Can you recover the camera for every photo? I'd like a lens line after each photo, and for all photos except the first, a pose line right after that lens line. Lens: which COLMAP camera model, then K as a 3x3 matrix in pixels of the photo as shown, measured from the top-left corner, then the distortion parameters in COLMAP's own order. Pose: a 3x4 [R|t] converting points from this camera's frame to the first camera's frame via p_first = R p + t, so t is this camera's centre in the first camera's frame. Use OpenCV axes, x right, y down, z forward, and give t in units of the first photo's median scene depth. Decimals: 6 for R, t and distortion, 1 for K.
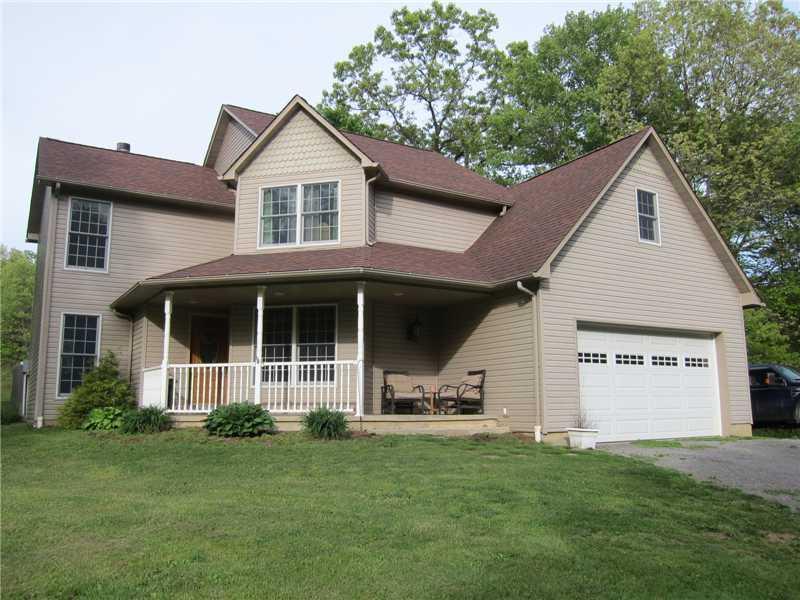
lens RADIAL K [[666.7, 0, 400.0], [0, 666.7, 300.0], [0, 0, 1]] dist [-0.055724, 0.004942]
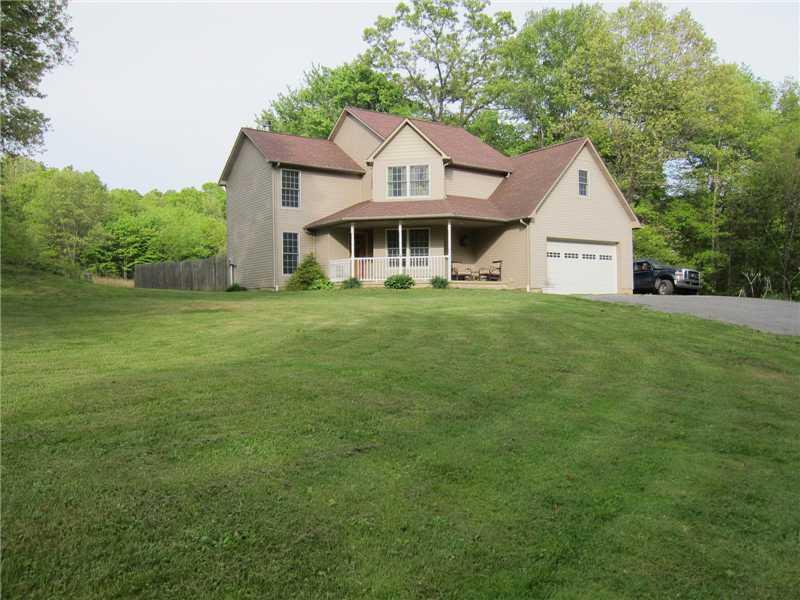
lens RADIAL K [[666.7, 0, 400.0], [0, 666.7, 300.0], [0, 0, 1]] dist [-0.055724, 0.004942]
pose [[0.998221, -0.004647, 0.059433, -0.290411], [-0.004308, 0.988726, 0.149671, -0.075903], [-0.059459, -0.149661, 0.986948, -0.968725]]
